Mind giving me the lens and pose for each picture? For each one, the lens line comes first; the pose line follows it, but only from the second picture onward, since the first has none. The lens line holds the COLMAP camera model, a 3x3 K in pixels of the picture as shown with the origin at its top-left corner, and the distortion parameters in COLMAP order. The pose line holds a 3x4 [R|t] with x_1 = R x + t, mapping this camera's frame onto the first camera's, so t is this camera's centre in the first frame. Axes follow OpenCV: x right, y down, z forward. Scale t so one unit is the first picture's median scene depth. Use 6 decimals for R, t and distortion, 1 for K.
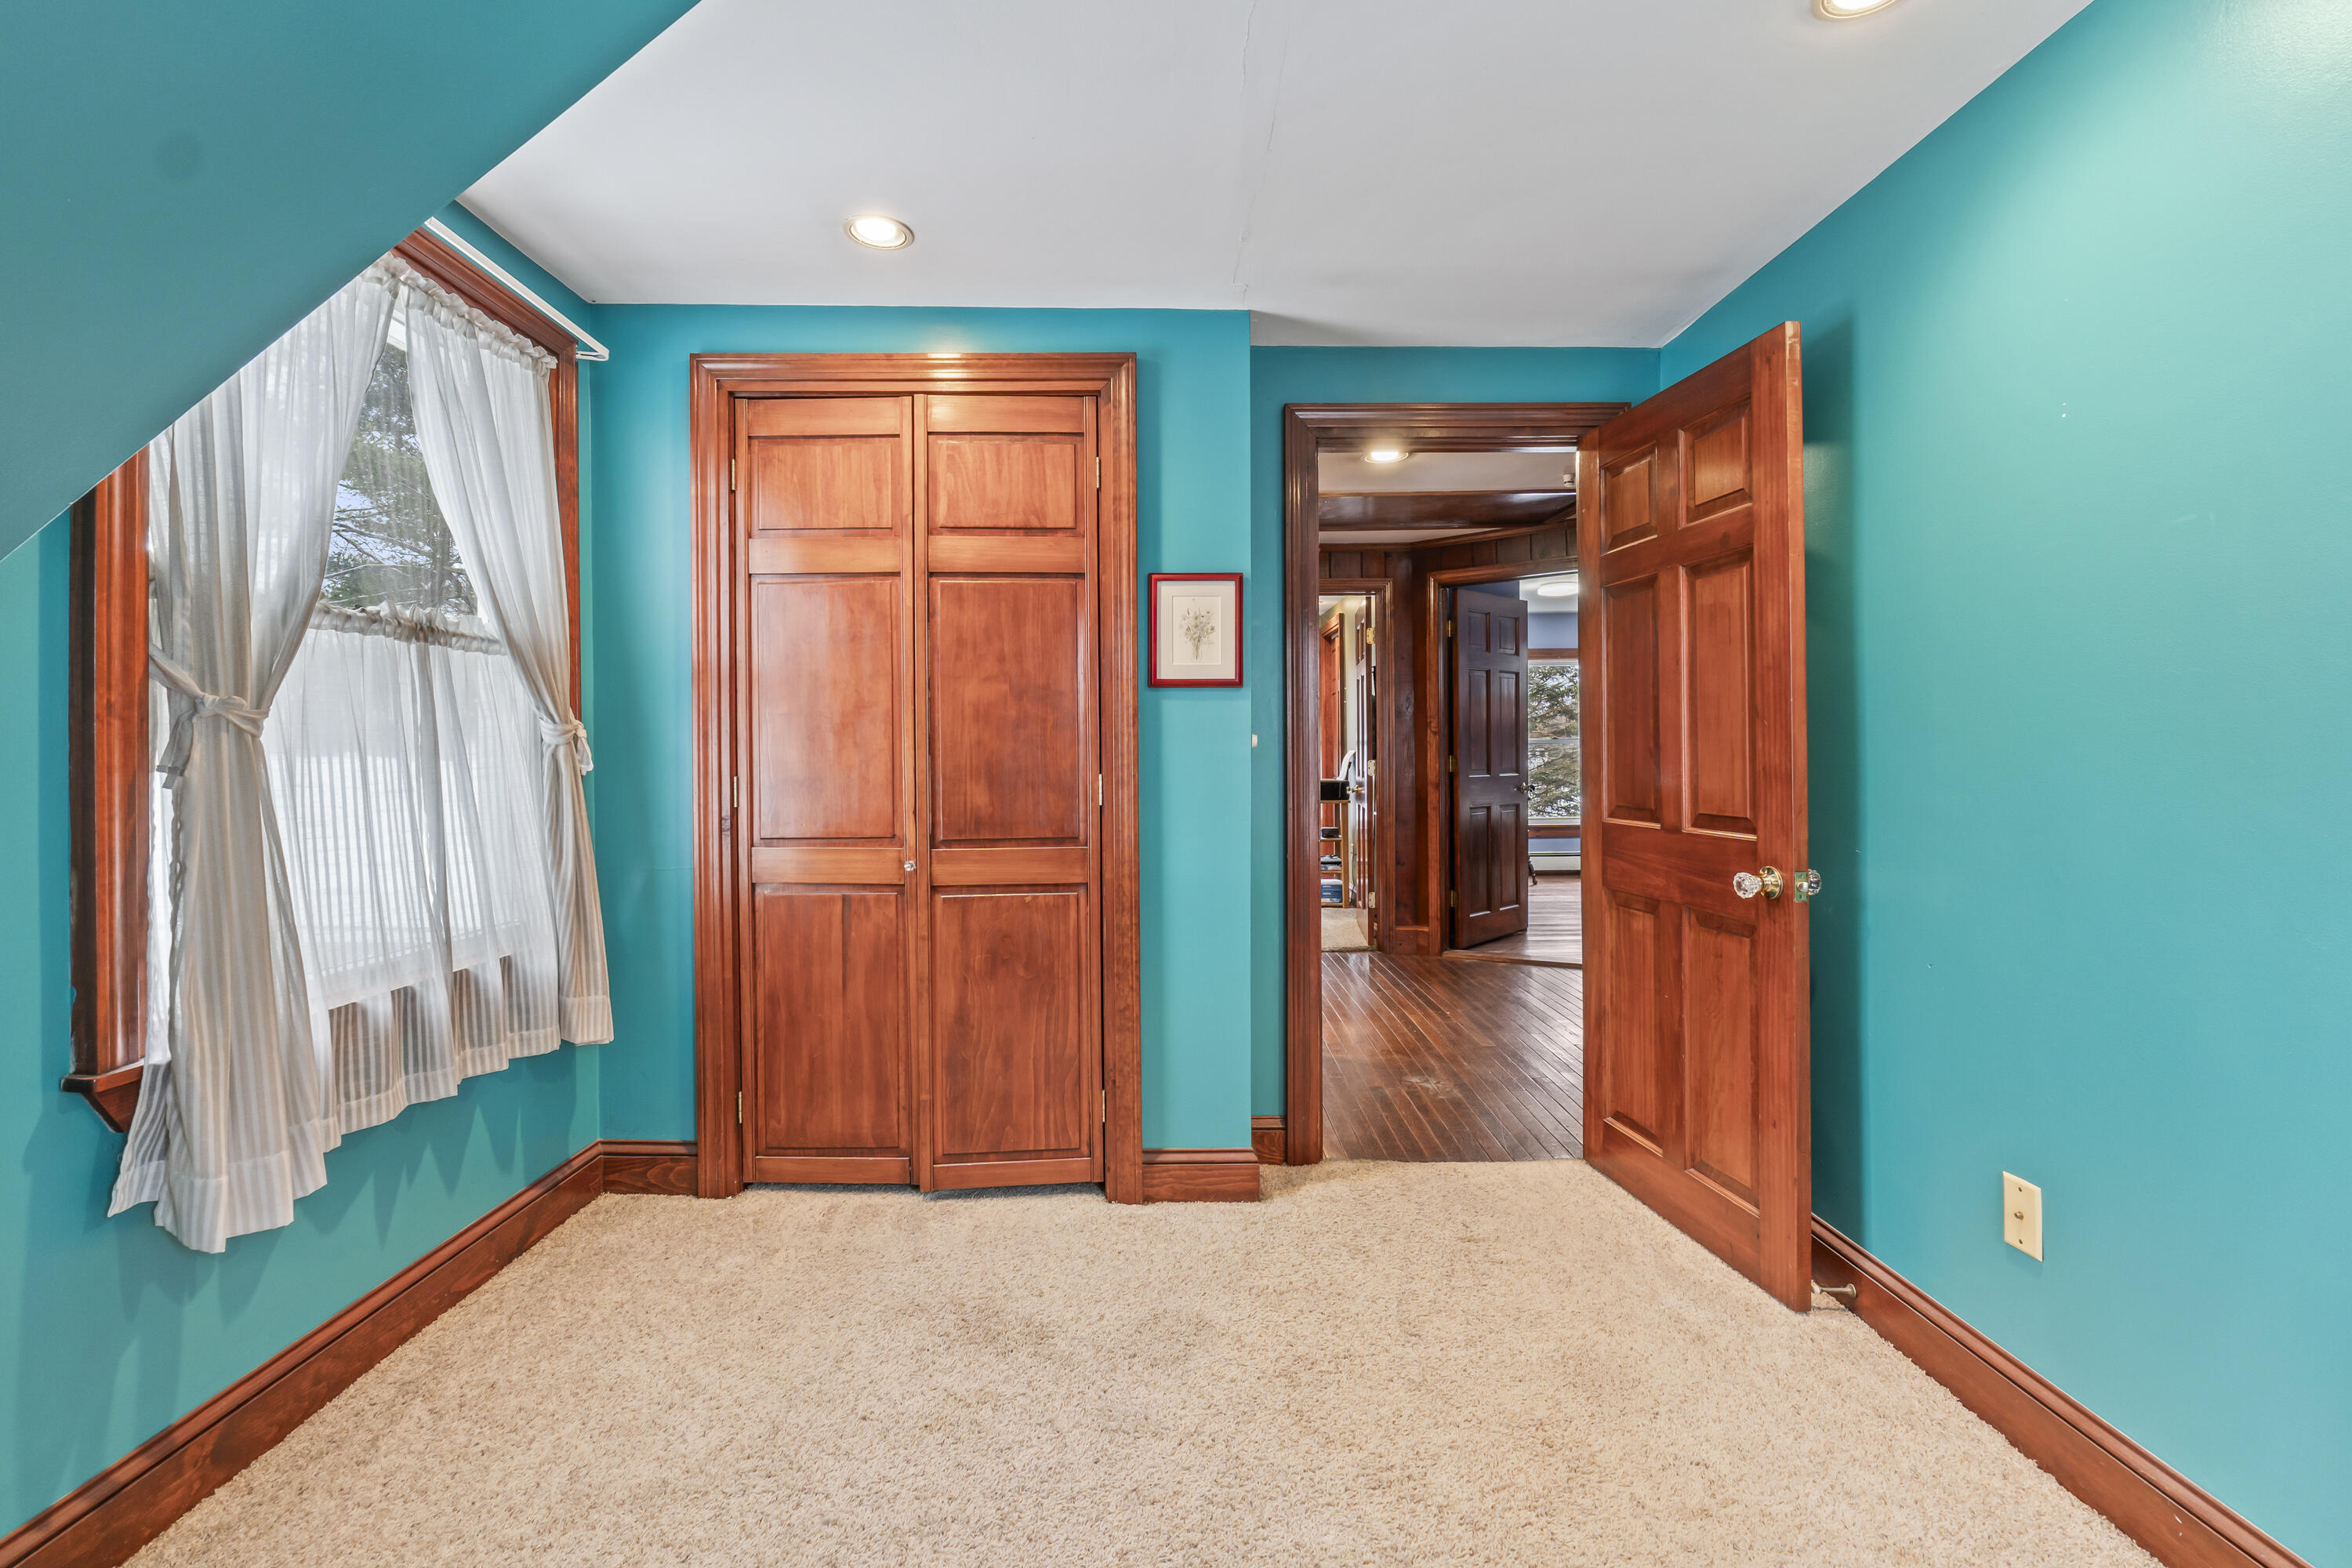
lens RADIAL K [[999.7, 0, 1139.9], [0, 999.7, 760.3], [0, 0, 1]] dist [-0.000503, 0.000115]
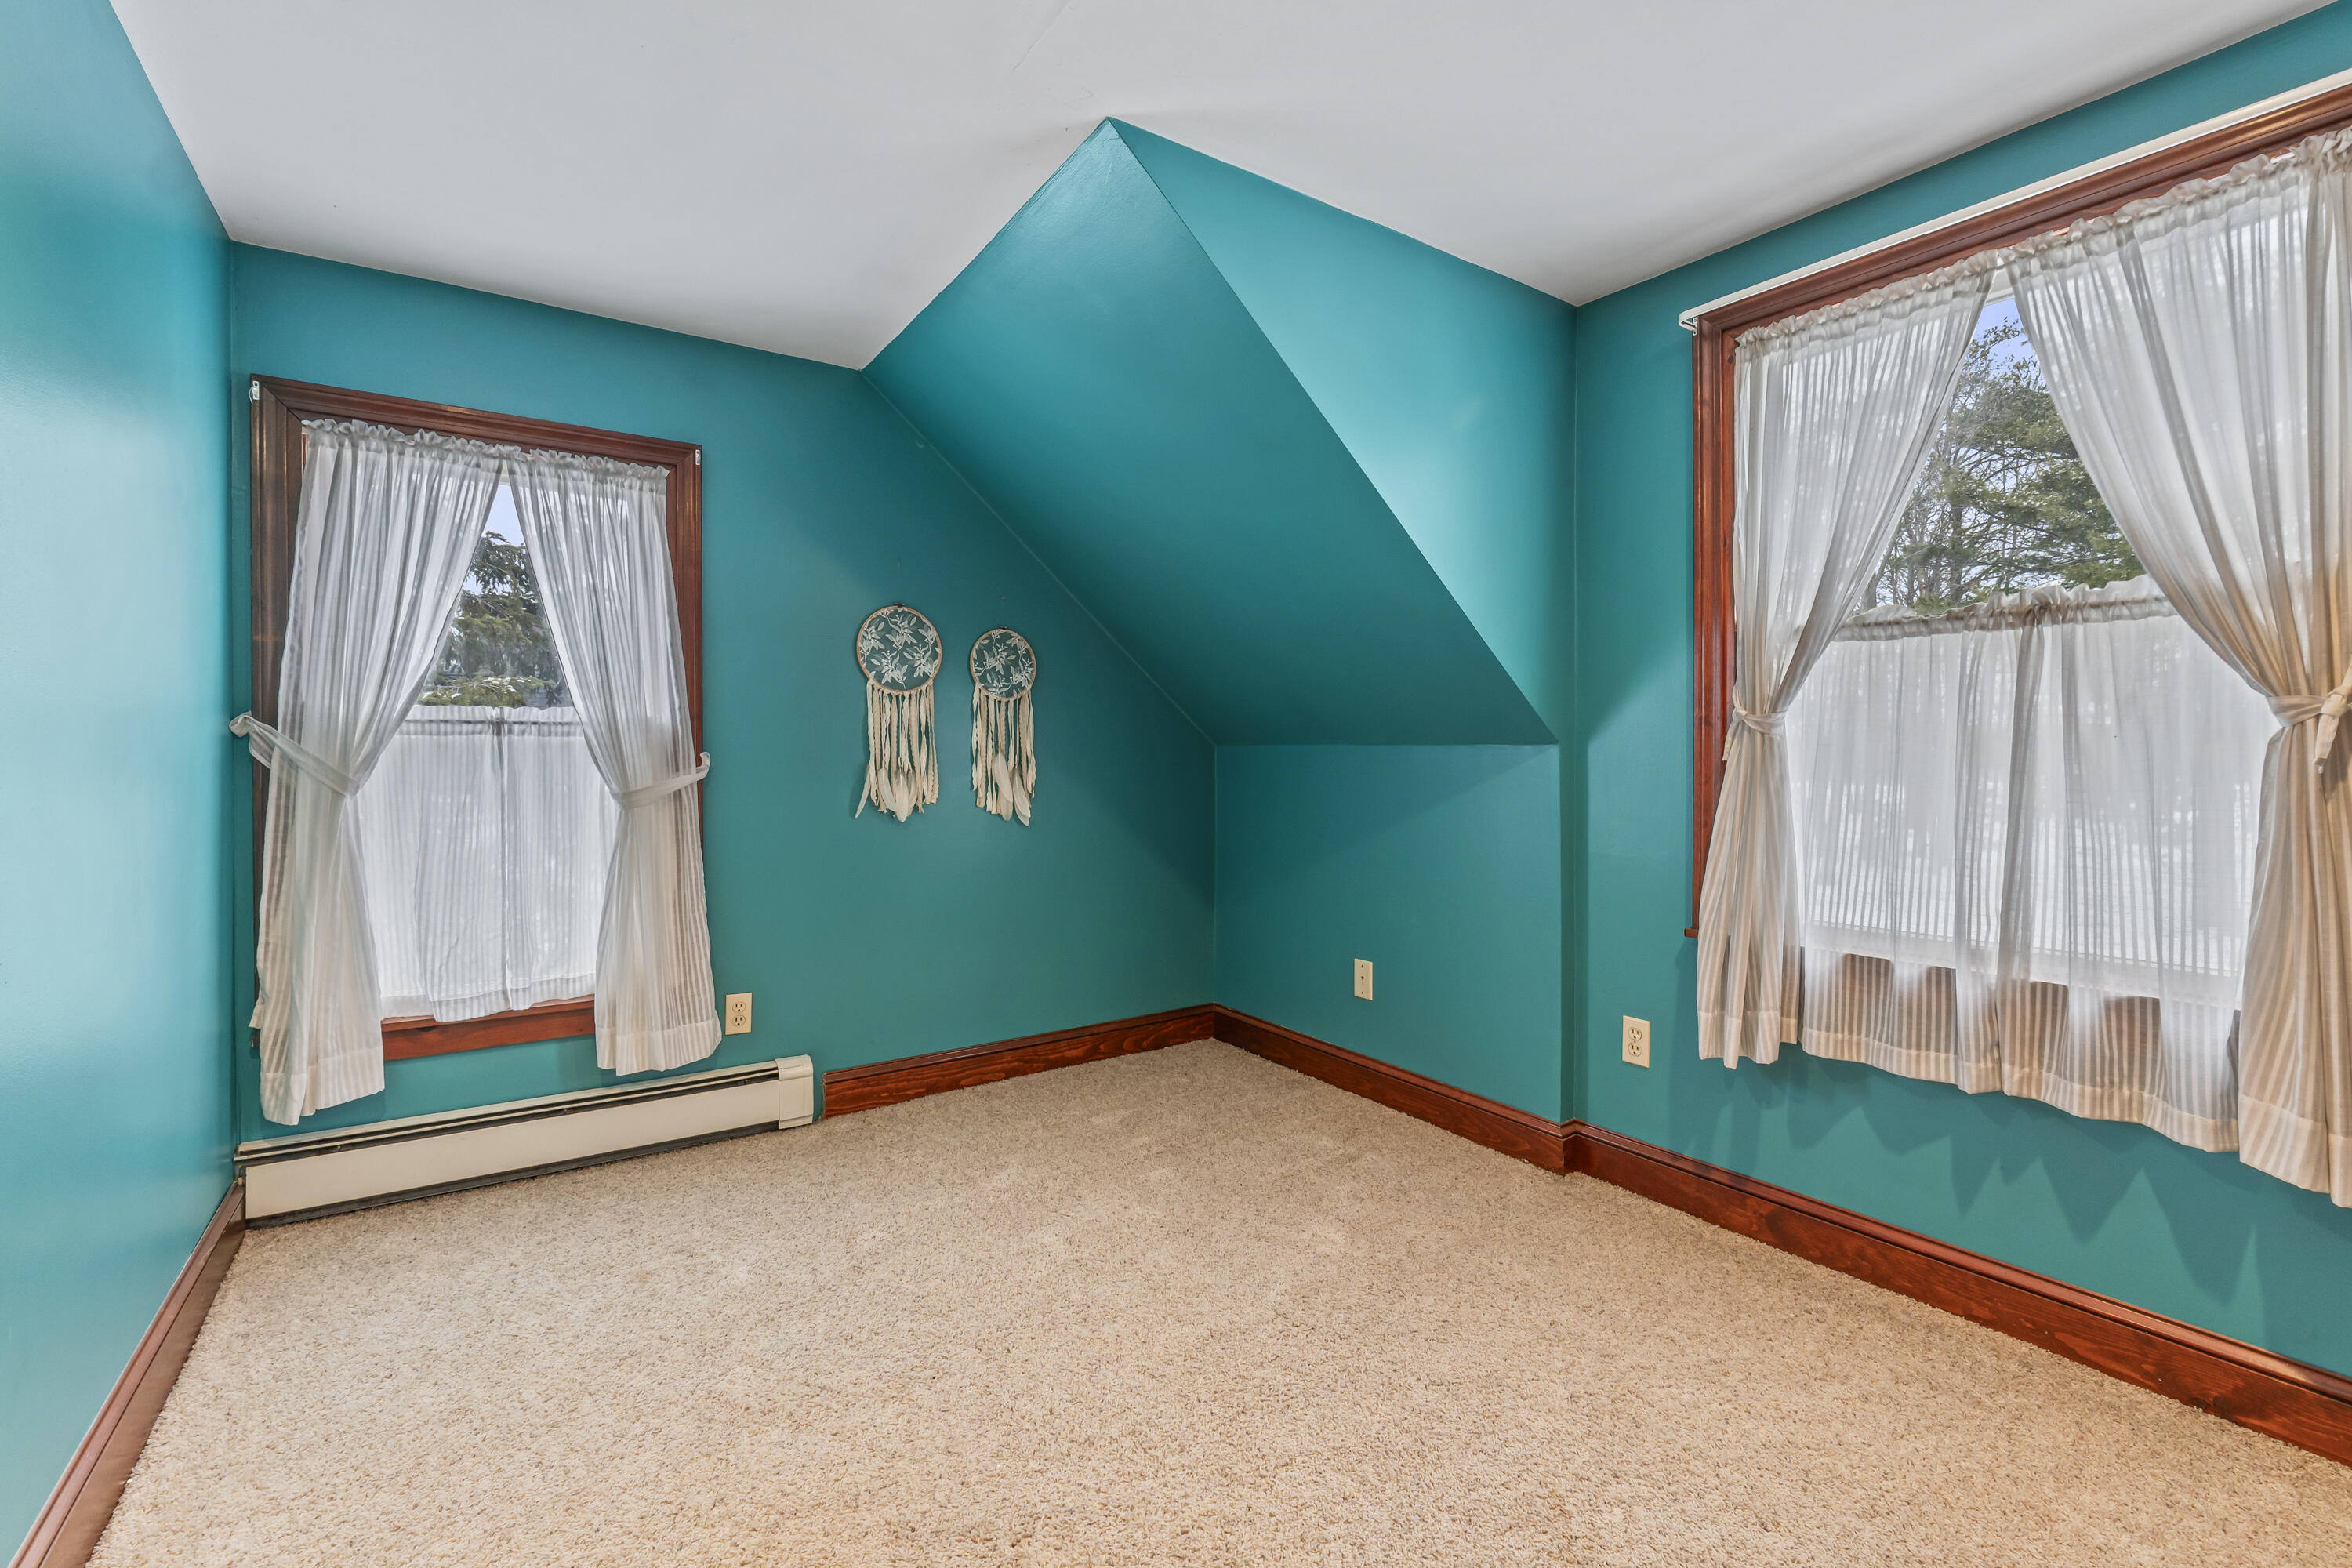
lens RADIAL K [[999.7, 0, 1139.9], [0, 999.7, 760.3], [0, 0, 1]] dist [-0.000503, 0.000115]
pose [[-0.829823, 0.002858, -0.558019, 0.569749], [-0.002234, 0.999962, 0.008444, 0.003082], [0.558022, 0.008254, -0.829785, 1.458735]]
